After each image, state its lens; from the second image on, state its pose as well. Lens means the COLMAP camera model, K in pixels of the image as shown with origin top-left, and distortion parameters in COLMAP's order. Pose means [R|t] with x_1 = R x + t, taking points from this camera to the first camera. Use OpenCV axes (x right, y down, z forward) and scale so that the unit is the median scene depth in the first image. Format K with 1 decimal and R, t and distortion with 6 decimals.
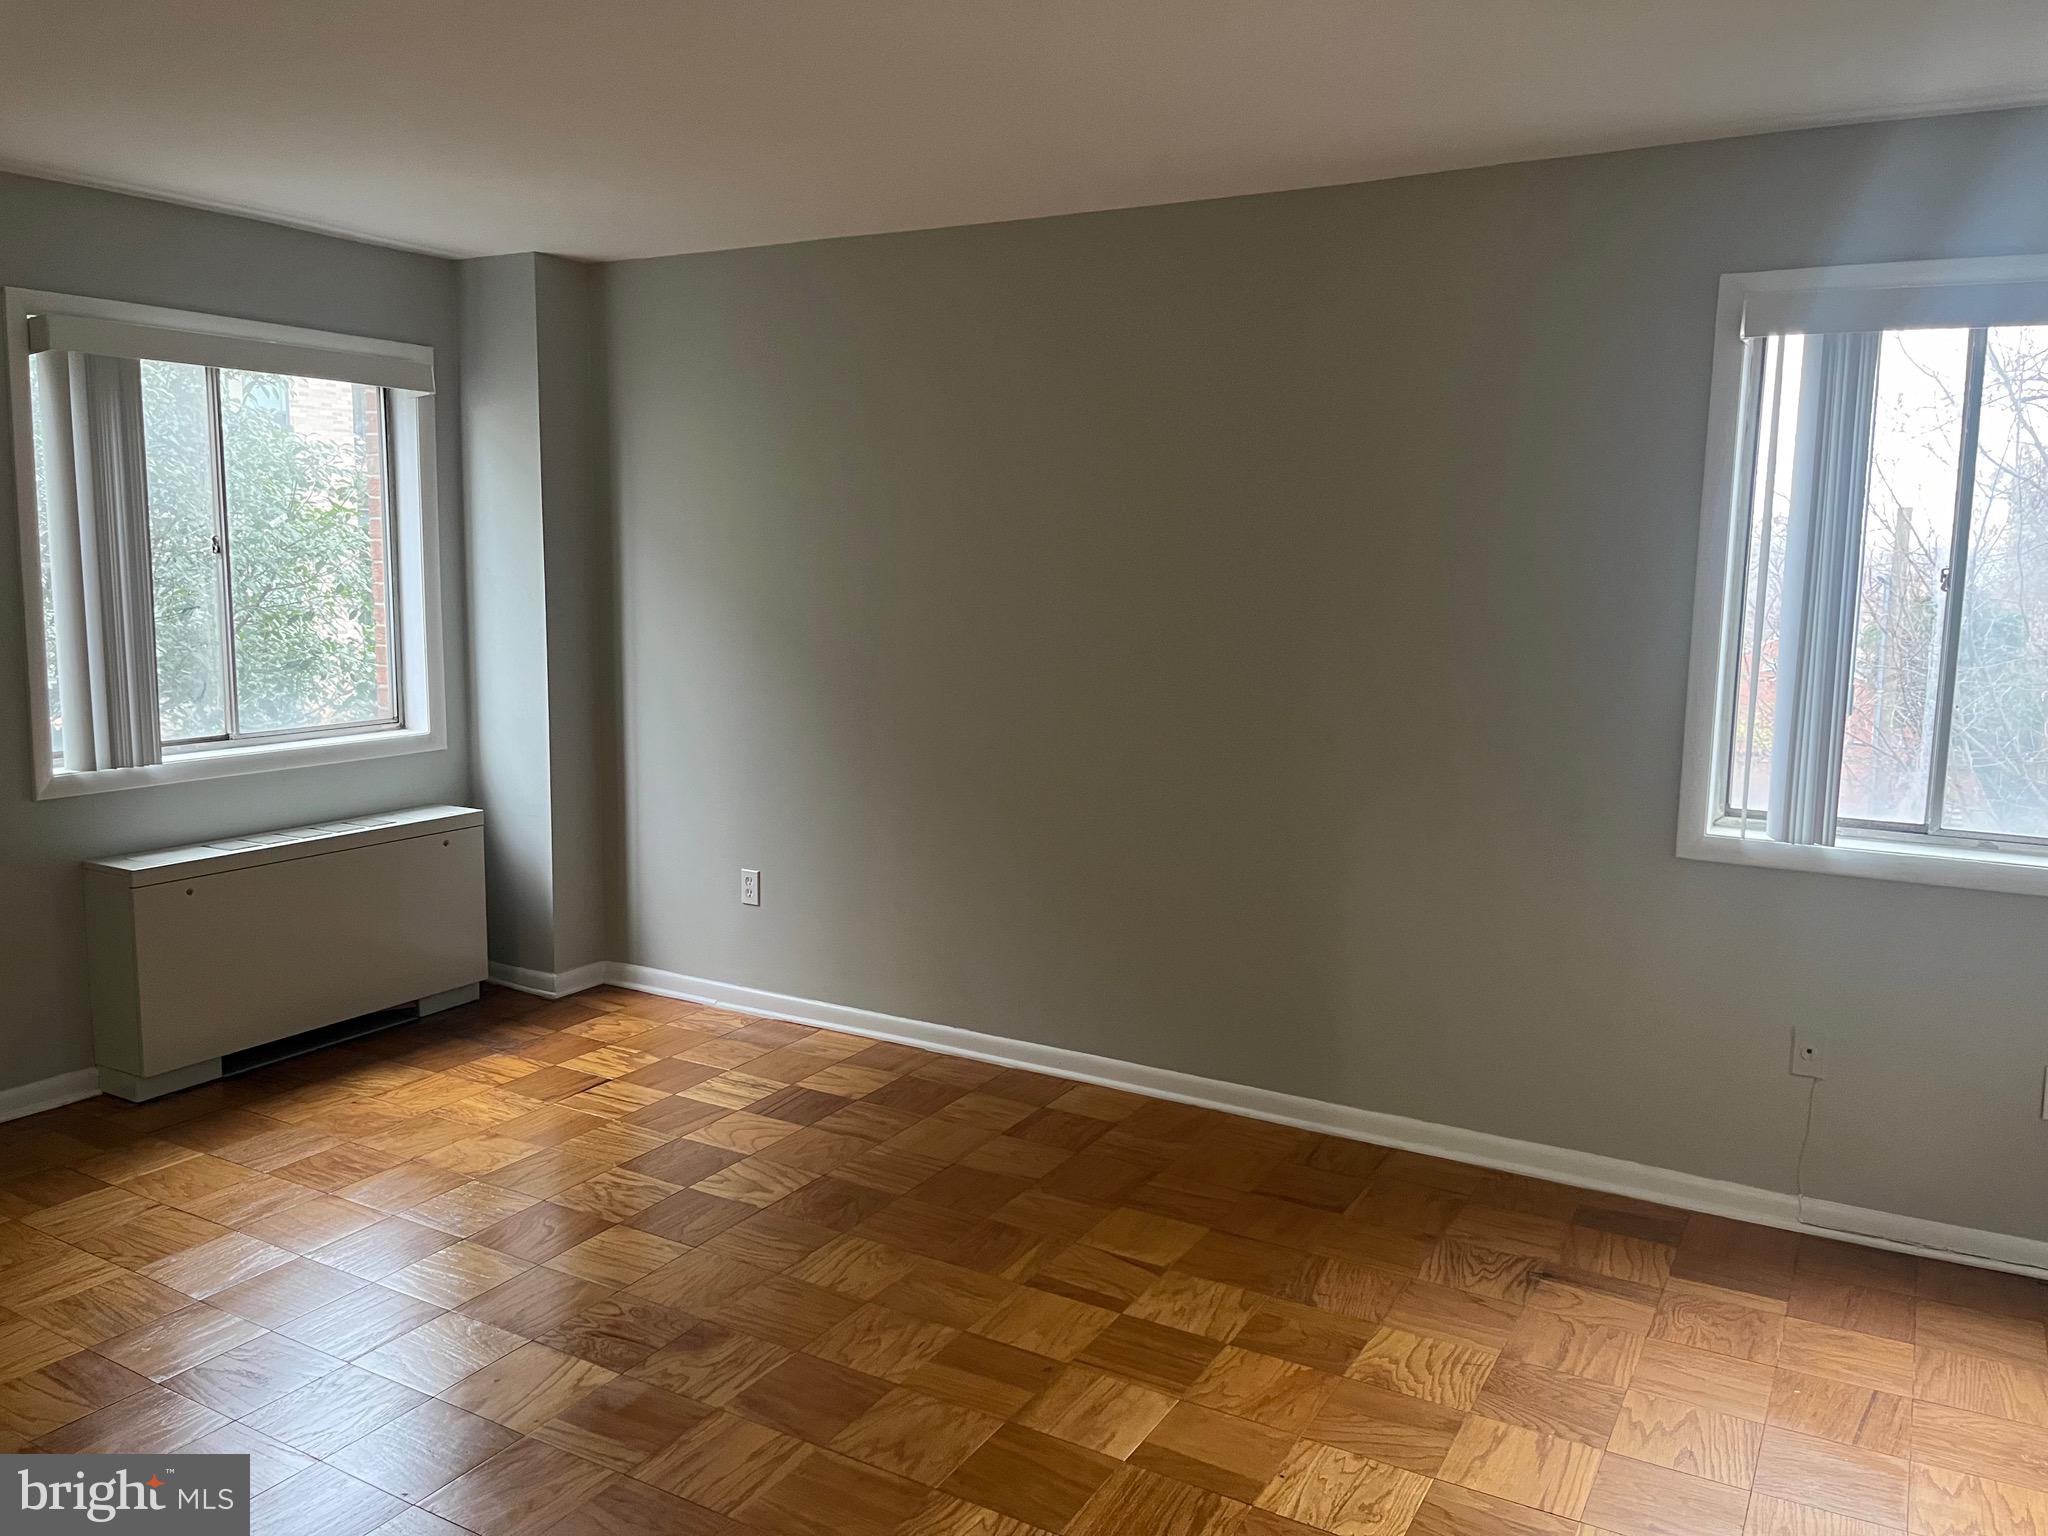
lens RADIAL K [[1525.2, 0, 1024.0], [0, 1525.2, 768.0], [0, 0, 1]] dist [0.074293, -0.123198]
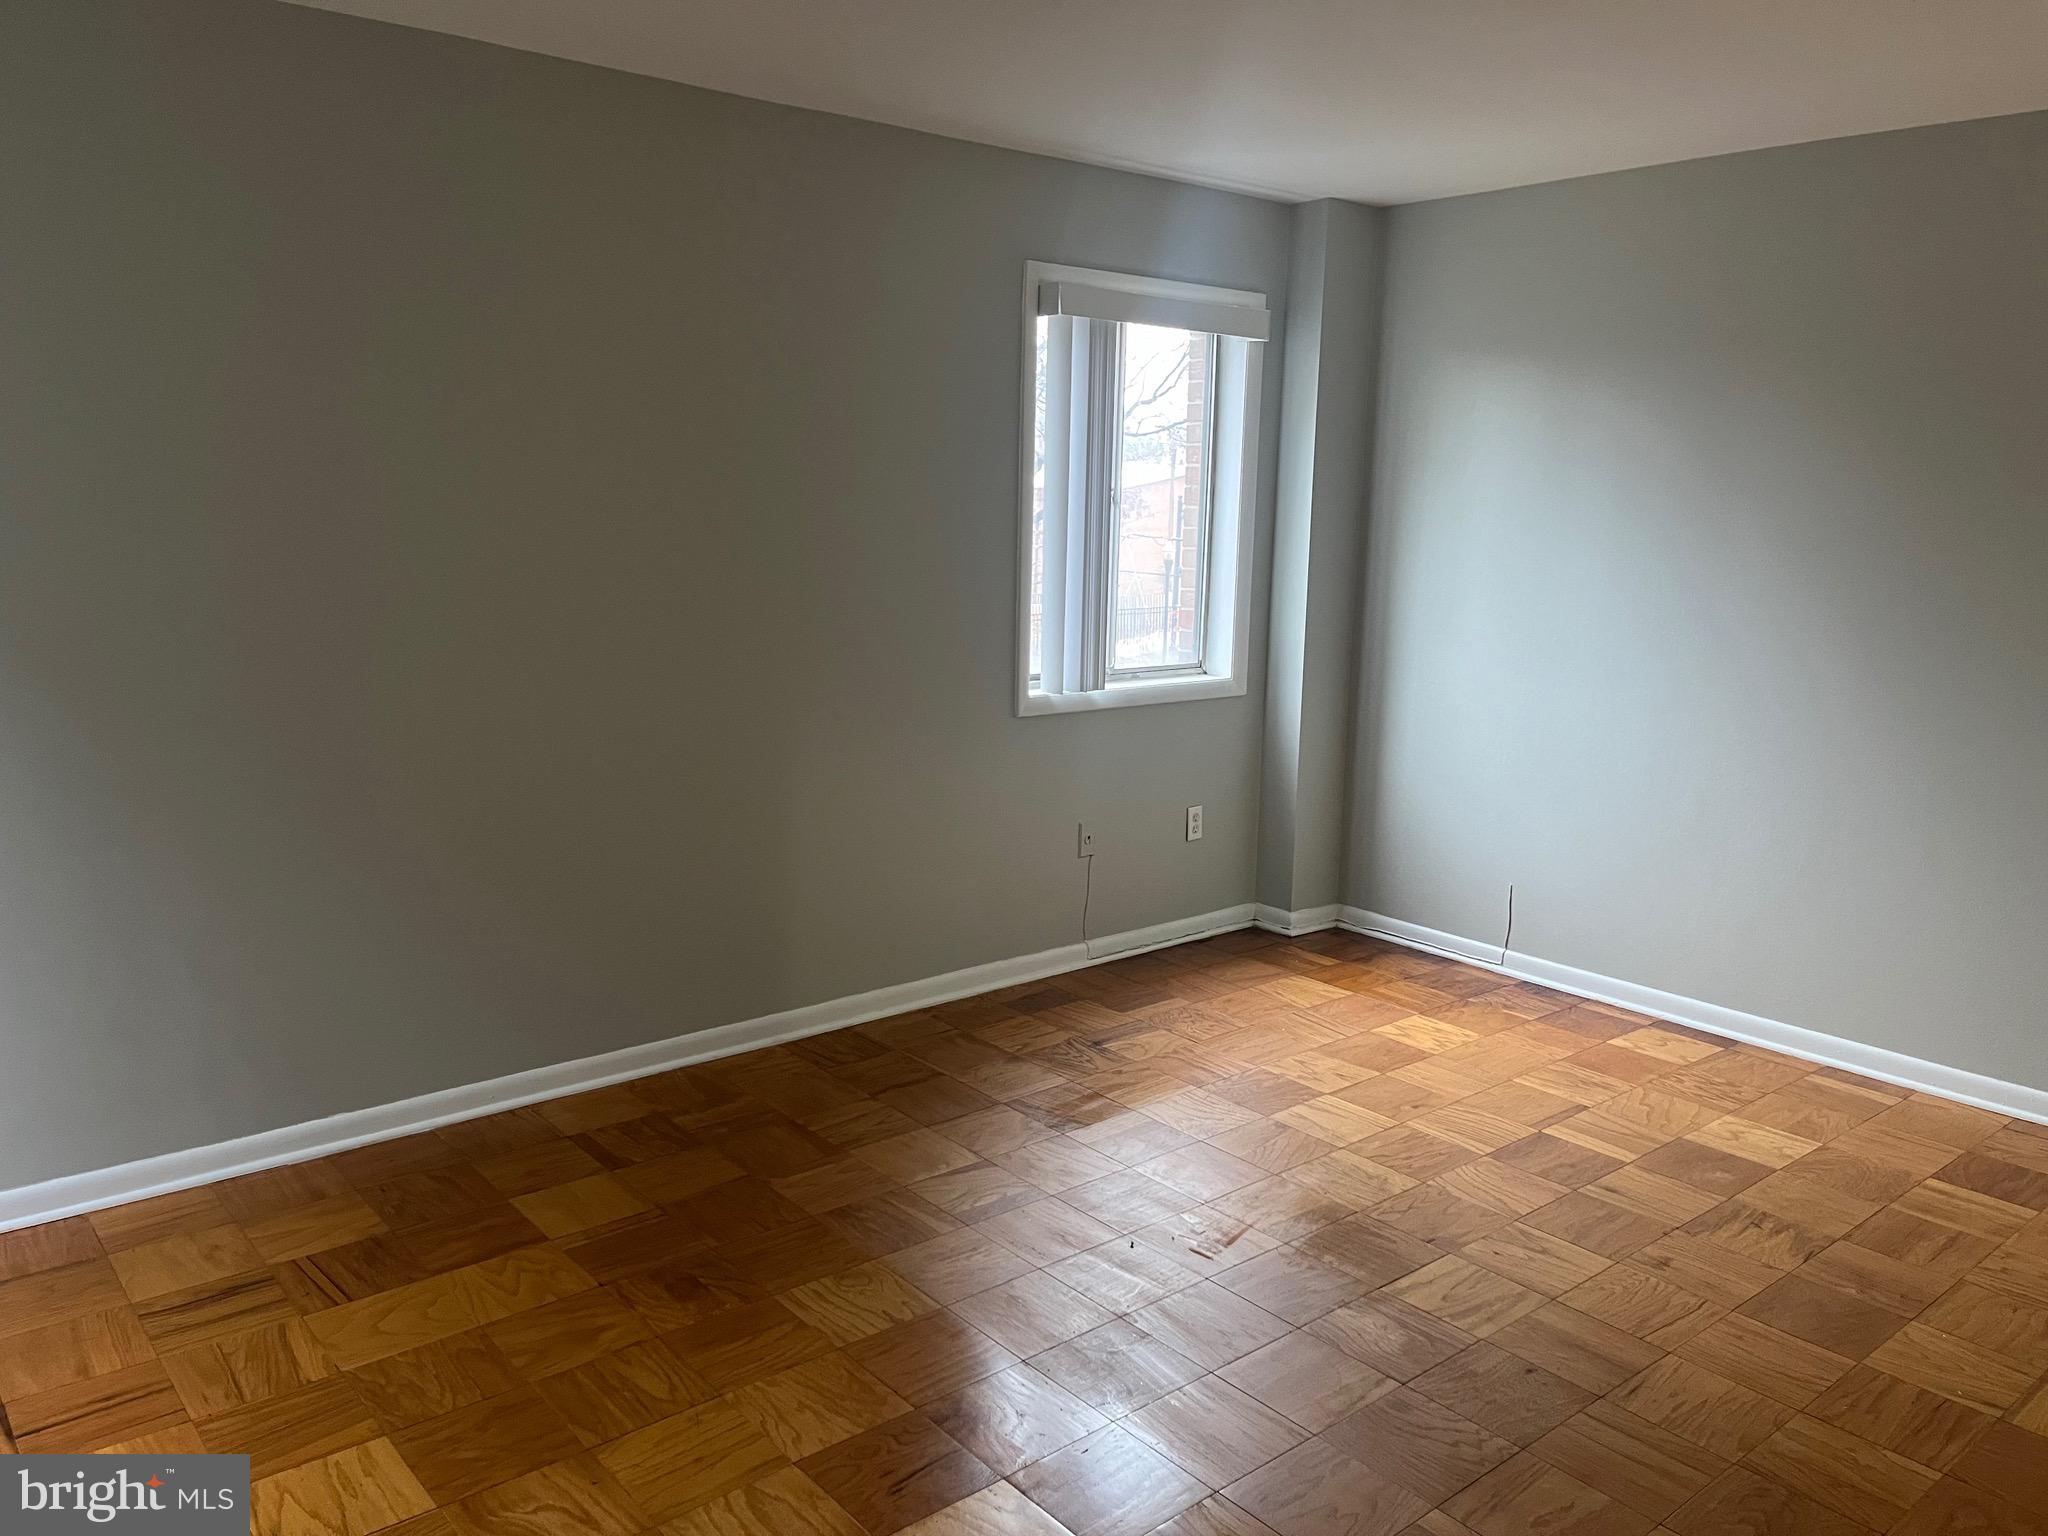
lens RADIAL K [[1589.9, 0, 1024.0], [0, 1589.9, 768.0], [0, 0, 1]] dist [0.070709, -0.124141]
pose [[0.339116, -0.181345, 0.923100, -0.811594], [0.110483, 0.982131, 0.152354, -0.103040], [-0.934234, 0.050321, 0.353092, 0.521602]]
